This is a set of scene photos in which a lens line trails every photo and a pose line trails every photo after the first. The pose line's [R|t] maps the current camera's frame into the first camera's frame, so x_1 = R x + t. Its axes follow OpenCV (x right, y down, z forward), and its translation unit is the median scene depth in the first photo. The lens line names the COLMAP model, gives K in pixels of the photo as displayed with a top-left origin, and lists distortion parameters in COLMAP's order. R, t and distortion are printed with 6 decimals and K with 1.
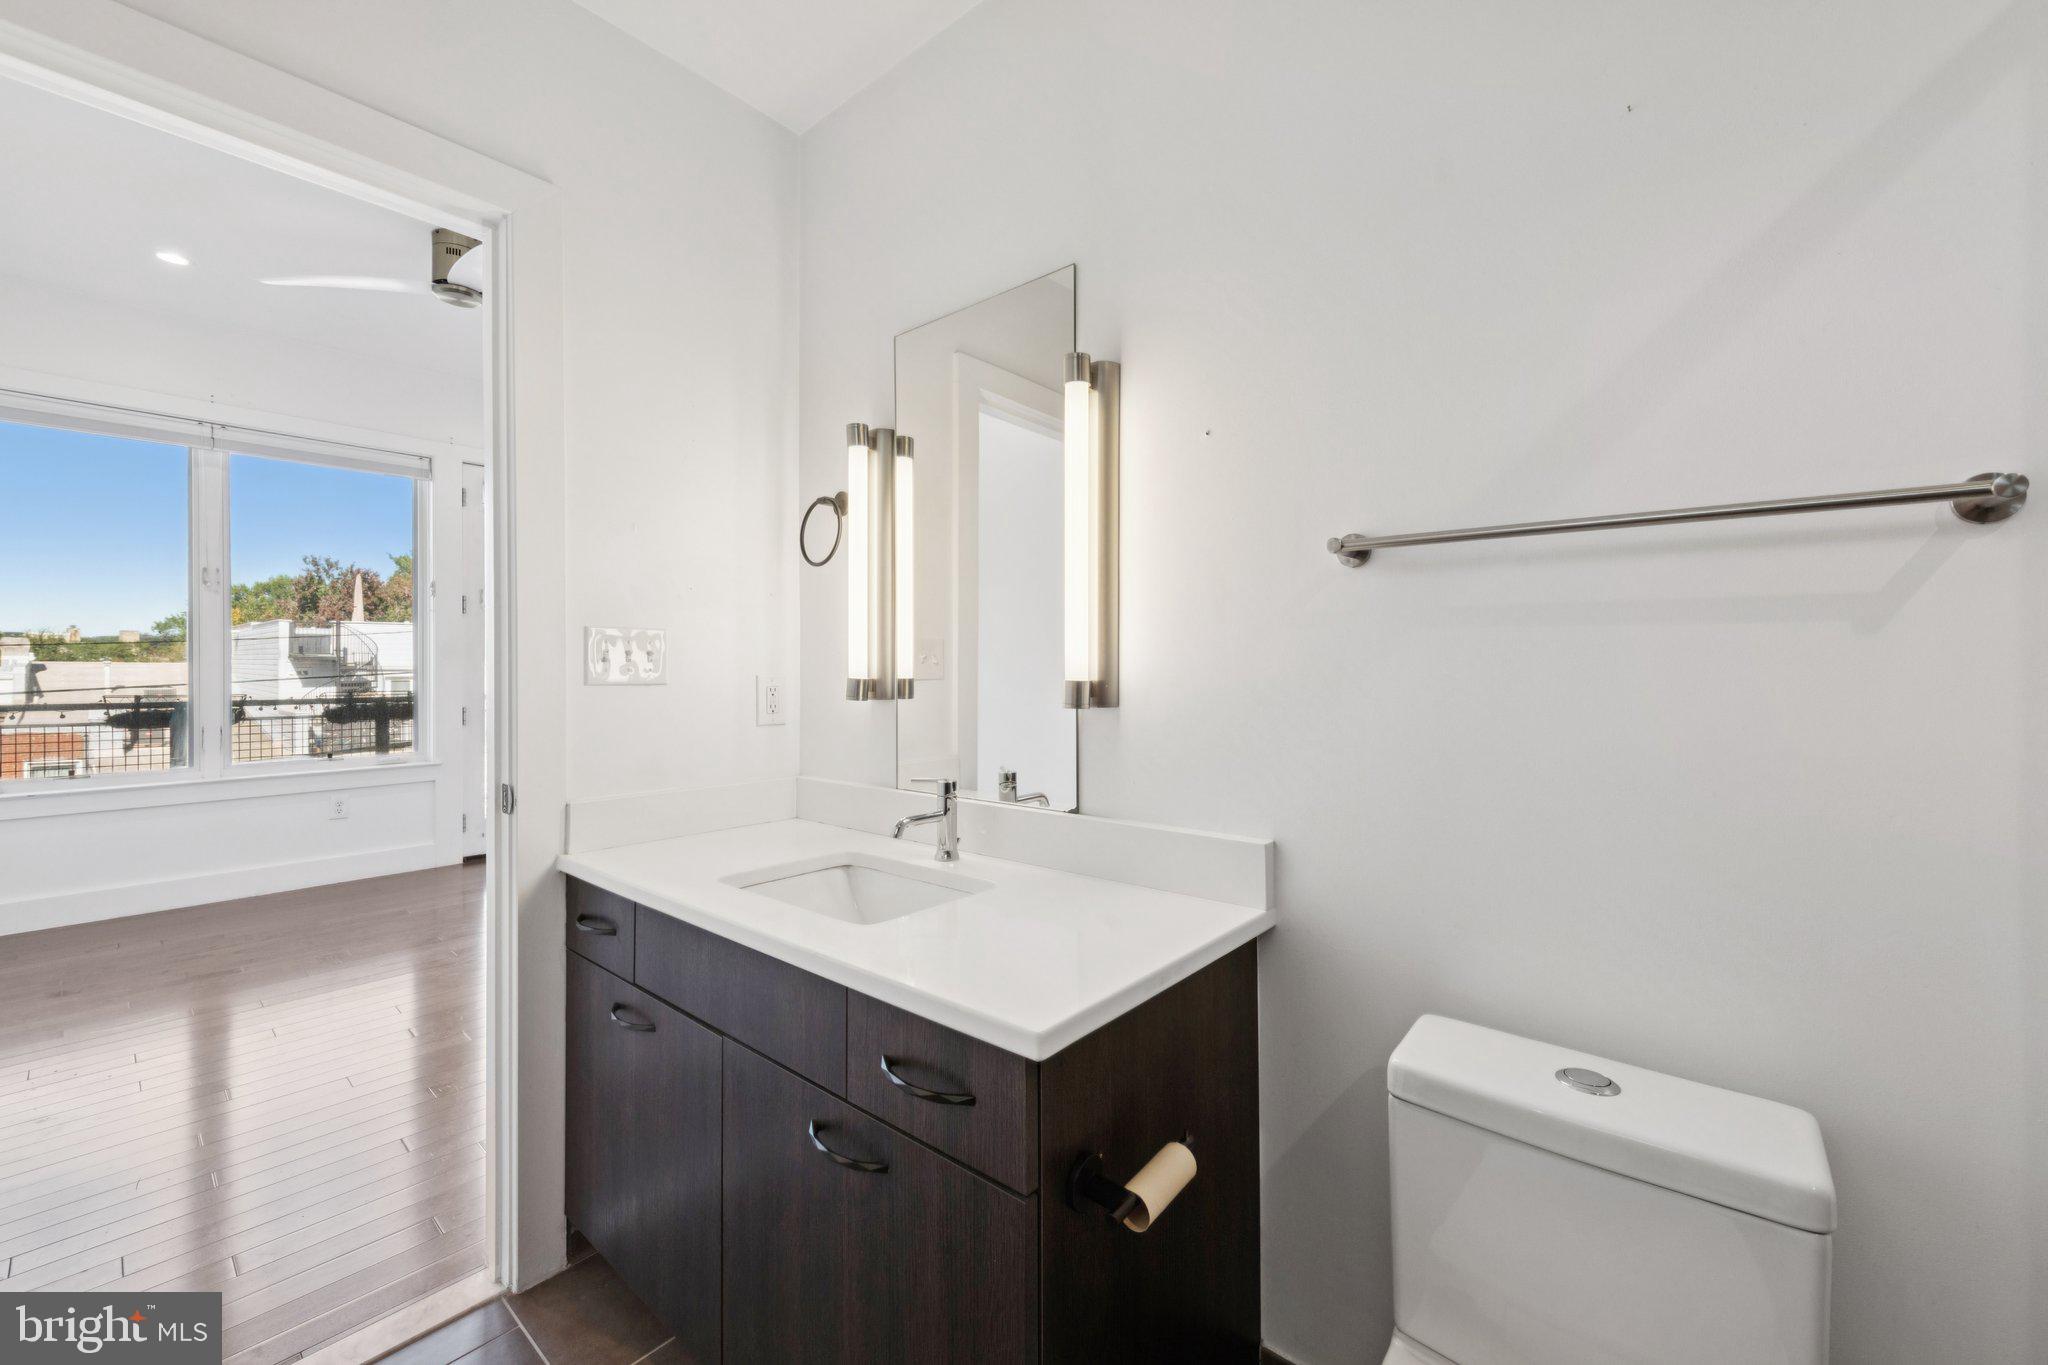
lens RADIAL K [[805.8, 0, 1036.3], [0, 805.8, 674.3], [0, 0, 1]] dist [0.001856, -0.000590]
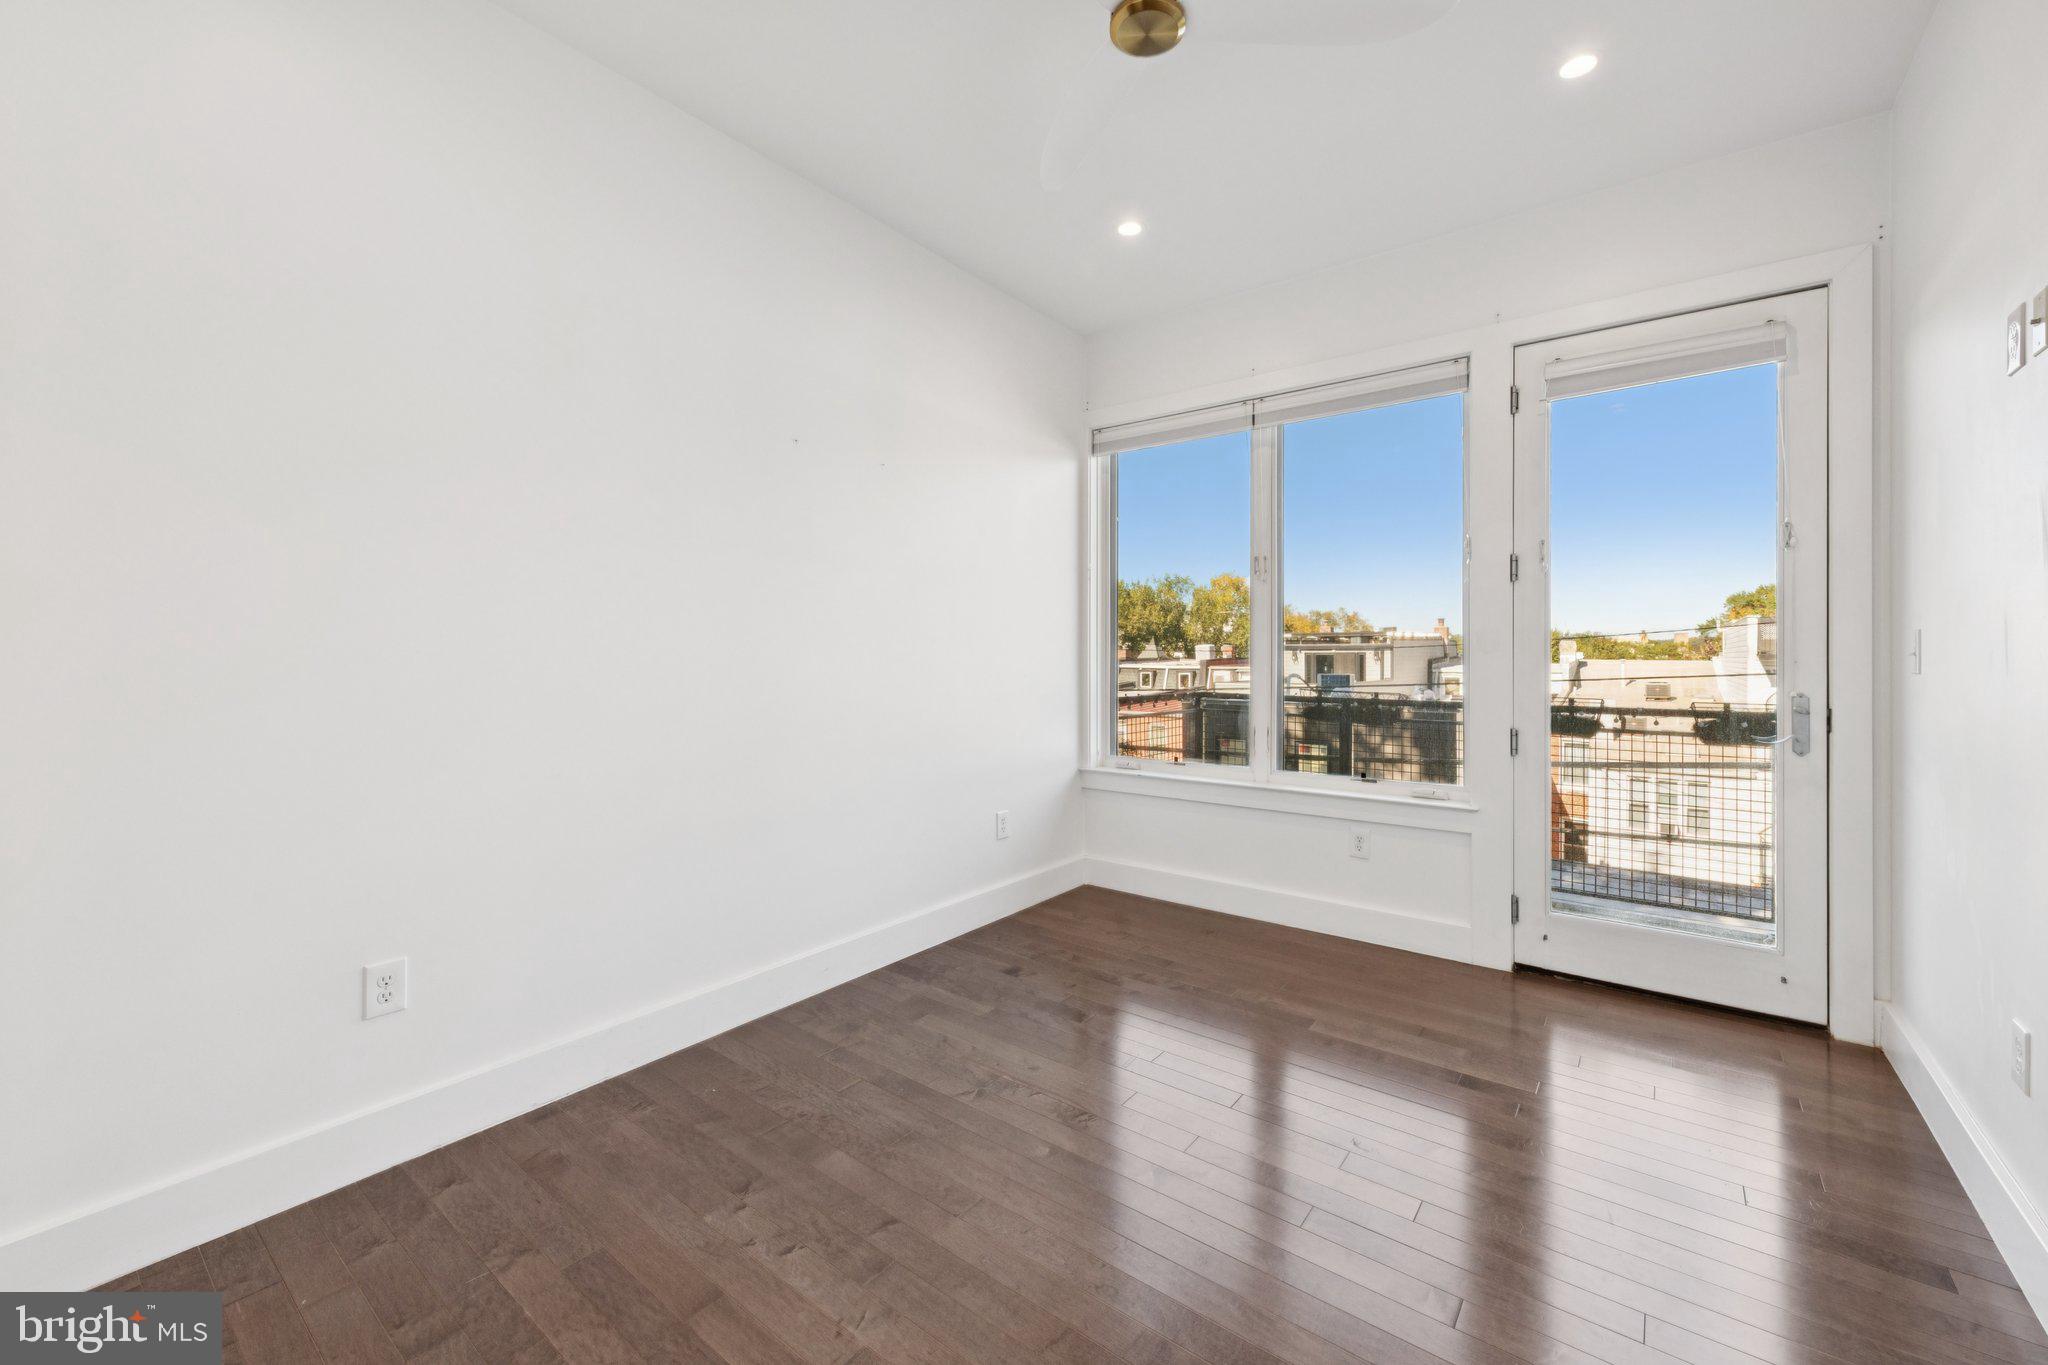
lens RADIAL K [[805.8, 0, 1038.7], [0, 805.8, 664.5], [0, 0, 1]] dist [0.001856, -0.000590]
pose [[0.047656, 0.006469, -0.998843, -0.052680], [-0.016316, 0.999851, 0.005697, -0.004483], [0.998731, 0.016025, 0.047754, 0.349402]]
